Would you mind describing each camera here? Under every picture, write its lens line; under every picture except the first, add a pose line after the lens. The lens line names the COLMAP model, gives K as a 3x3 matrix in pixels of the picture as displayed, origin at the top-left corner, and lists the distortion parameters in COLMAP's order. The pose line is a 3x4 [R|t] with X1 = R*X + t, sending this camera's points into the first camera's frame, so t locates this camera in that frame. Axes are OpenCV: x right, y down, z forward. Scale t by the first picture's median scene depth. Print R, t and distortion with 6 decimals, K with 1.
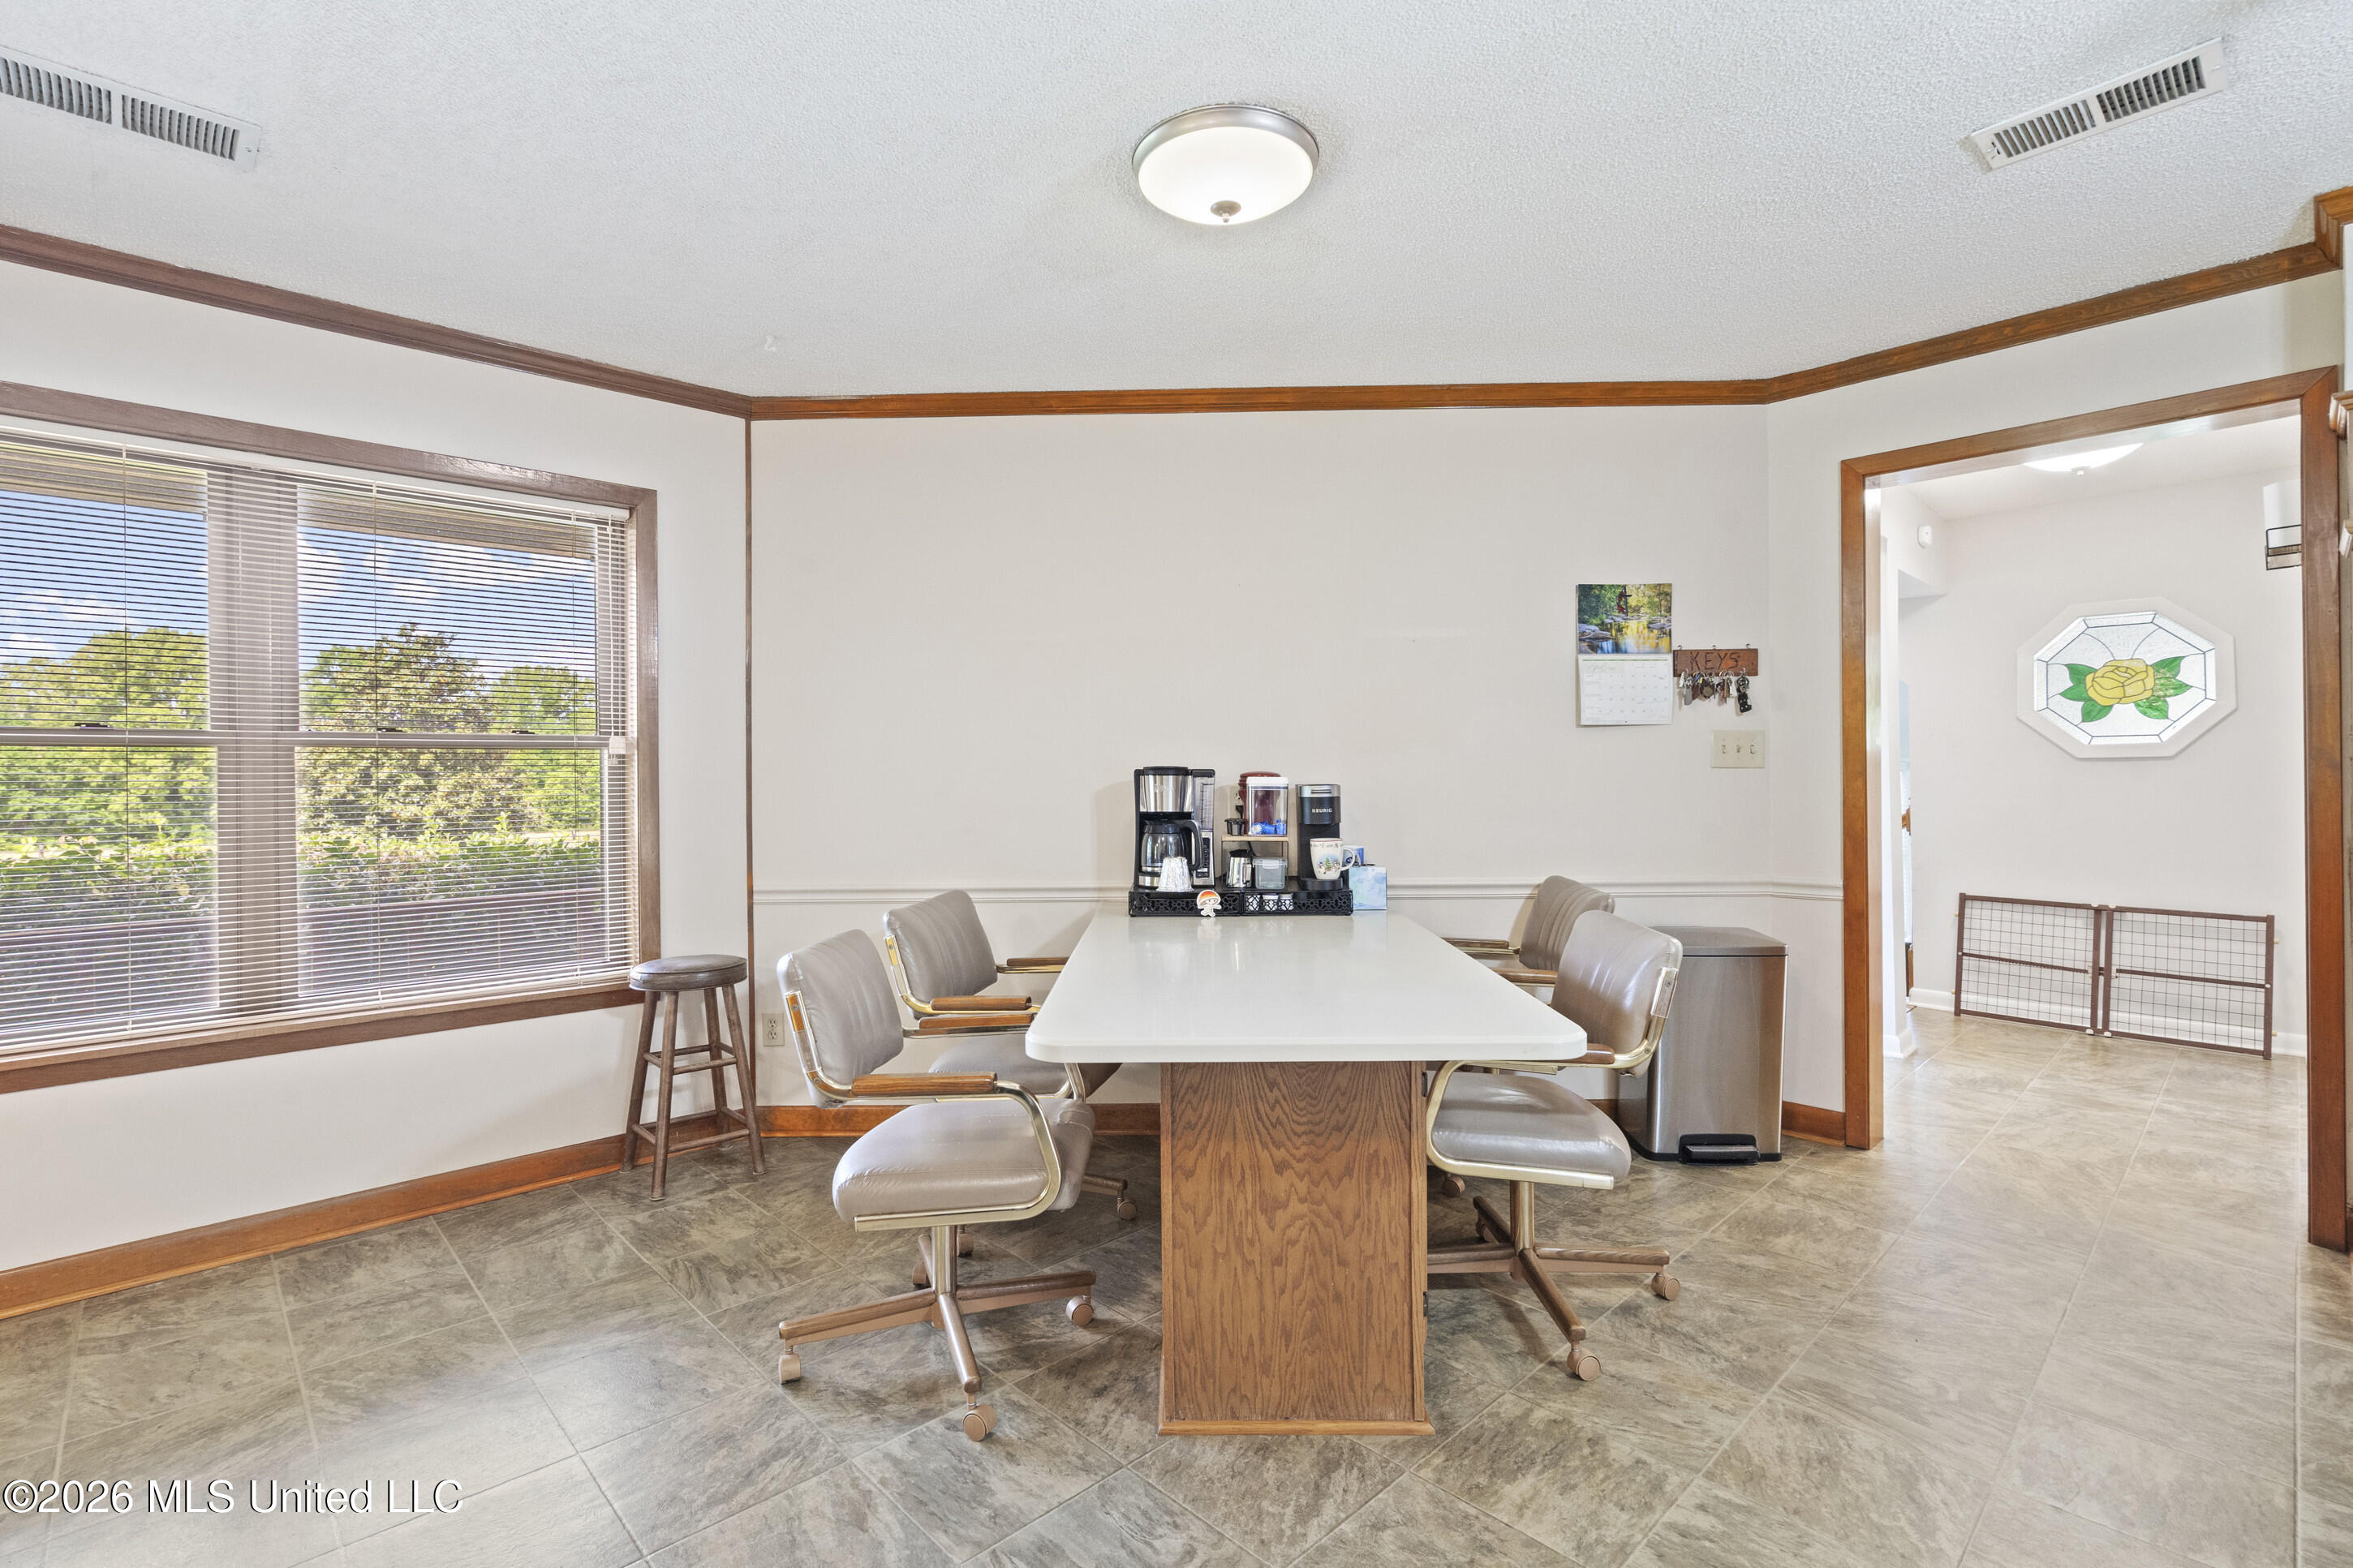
lens RADIAL K [[1077.5, 0, 1176.5], [0, 1077.5, 784.0], [0, 0, 1]] dist [-0.003128, -0.000334]
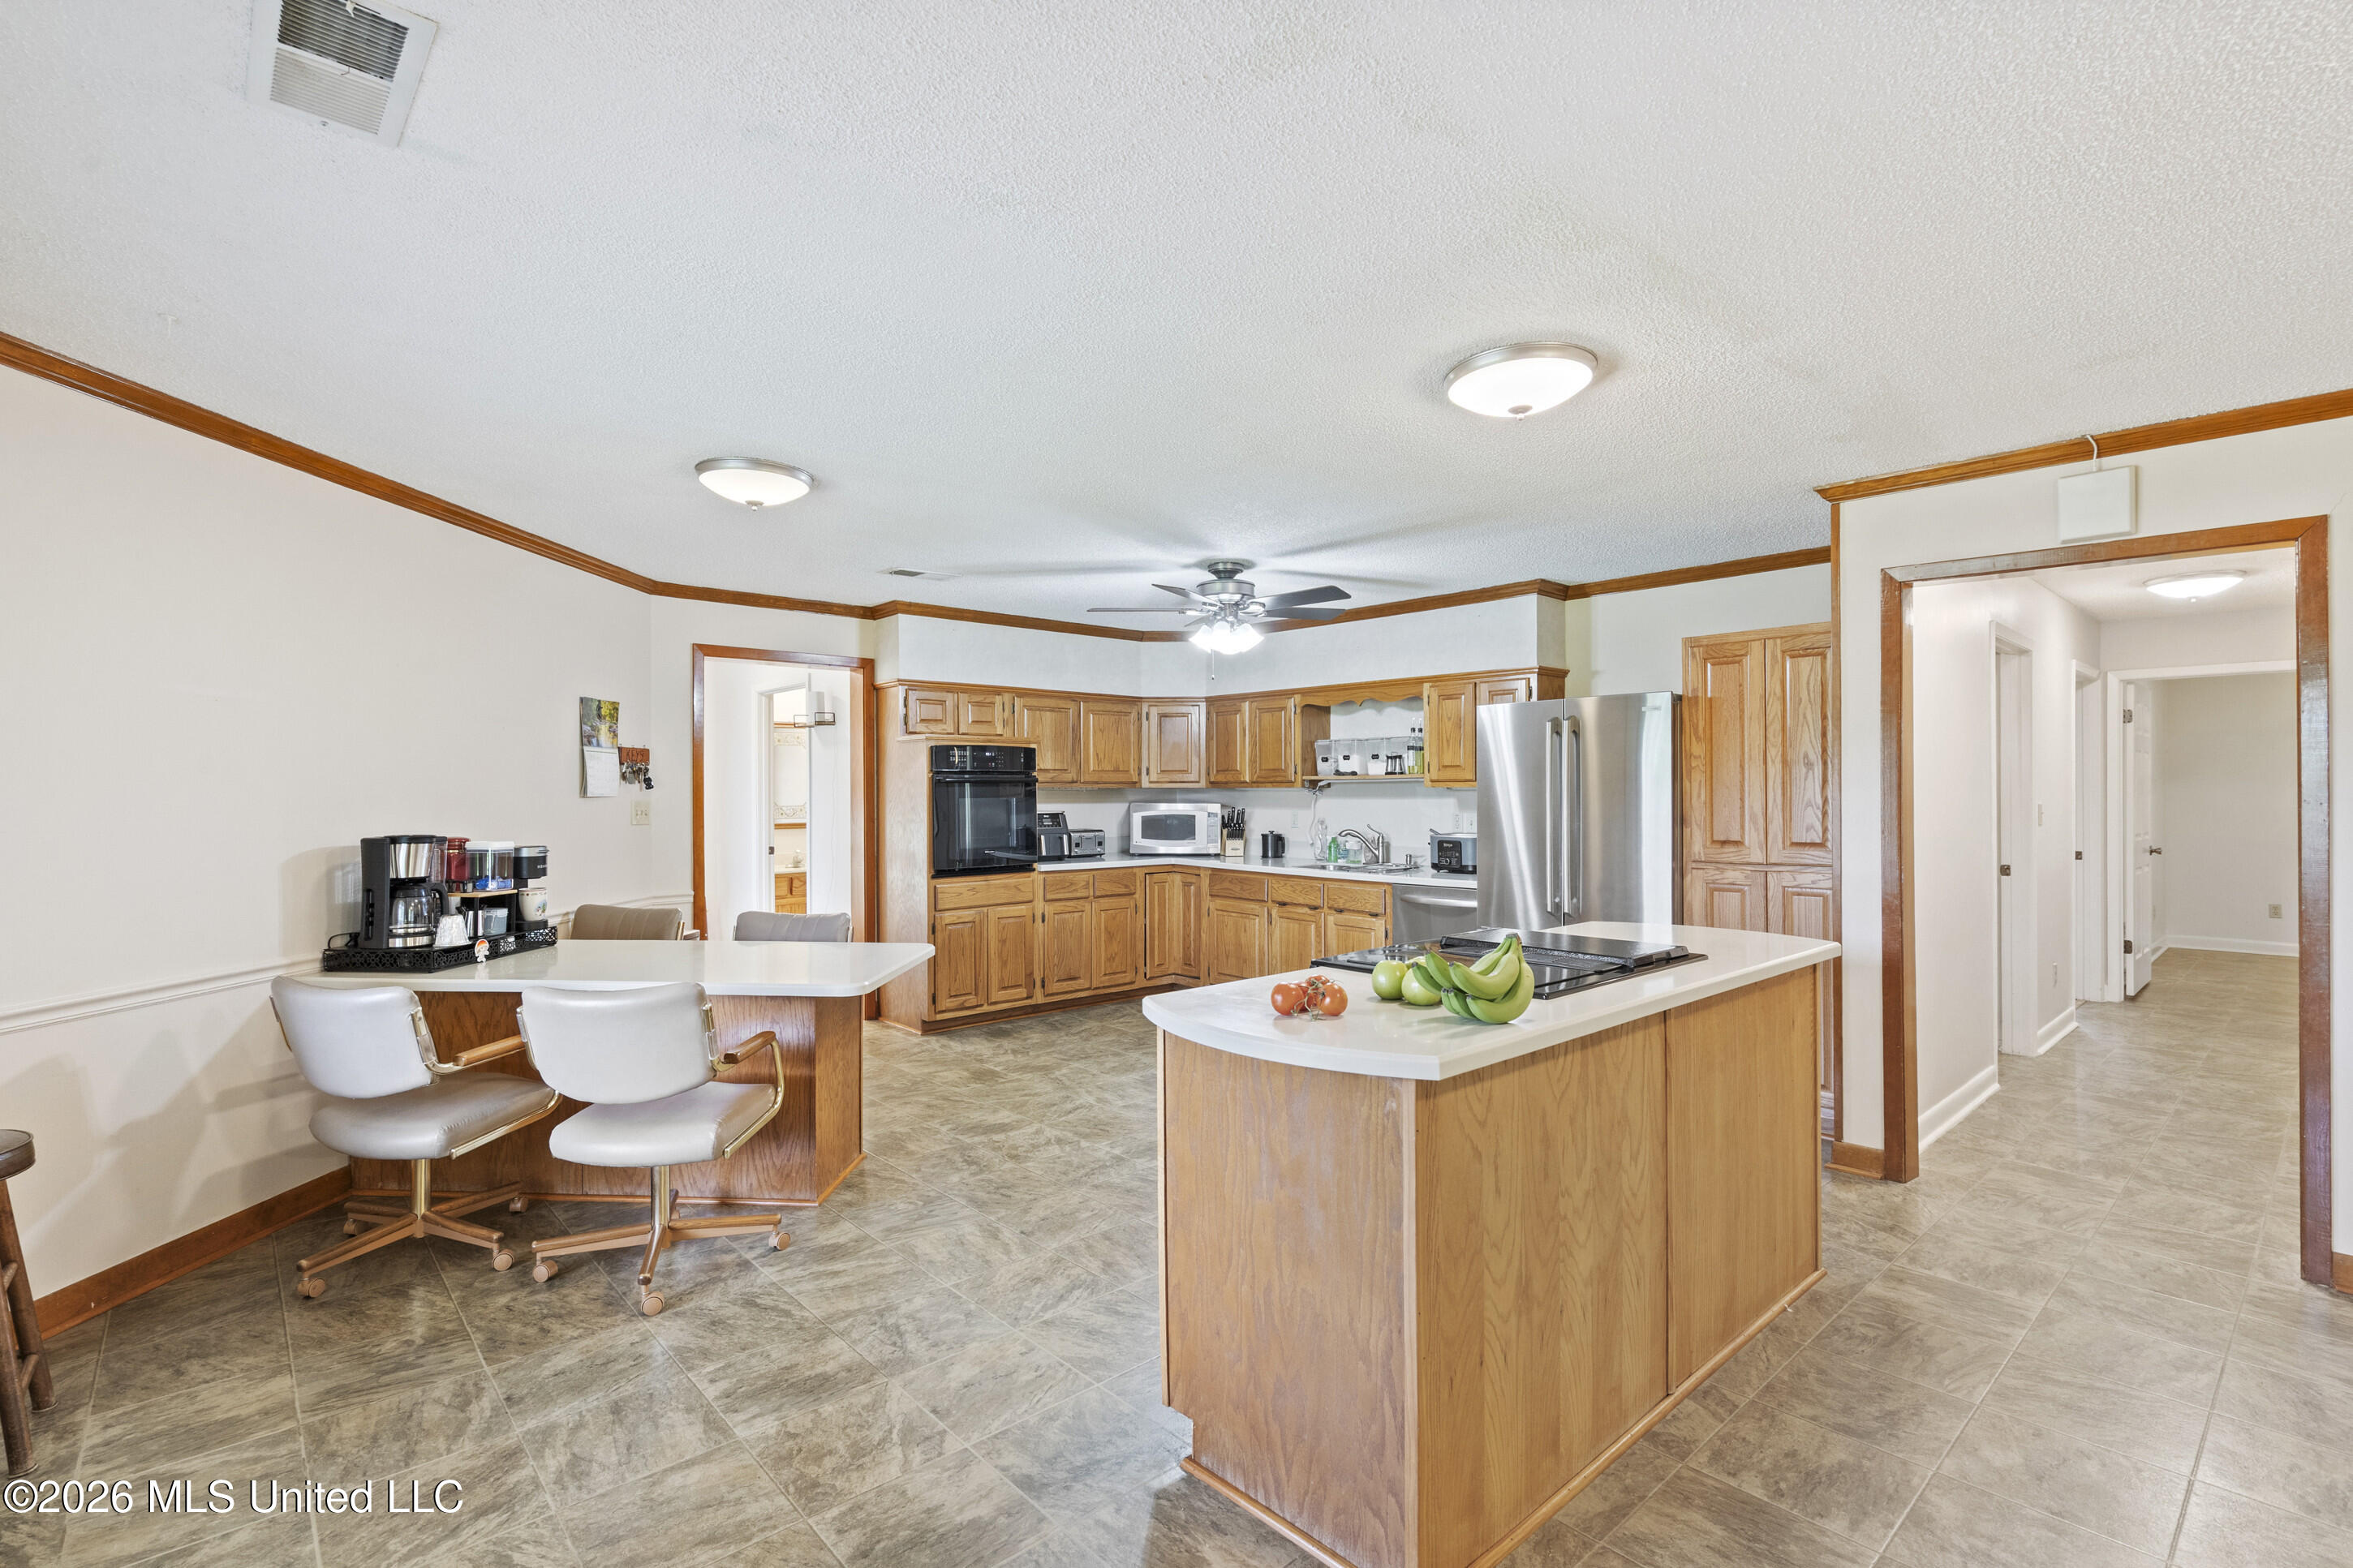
lens RADIAL K [[1077.5, 0, 1176.5], [0, 1077.5, 784.0], [0, 0, 1]] dist [-0.003128, -0.000334]
pose [[0.014653, 0.017154, 0.999745, -1.114197], [0.005556, 0.999836, -0.017237, -0.046164], [-0.999877, 0.005807, 0.014556, 0.219199]]
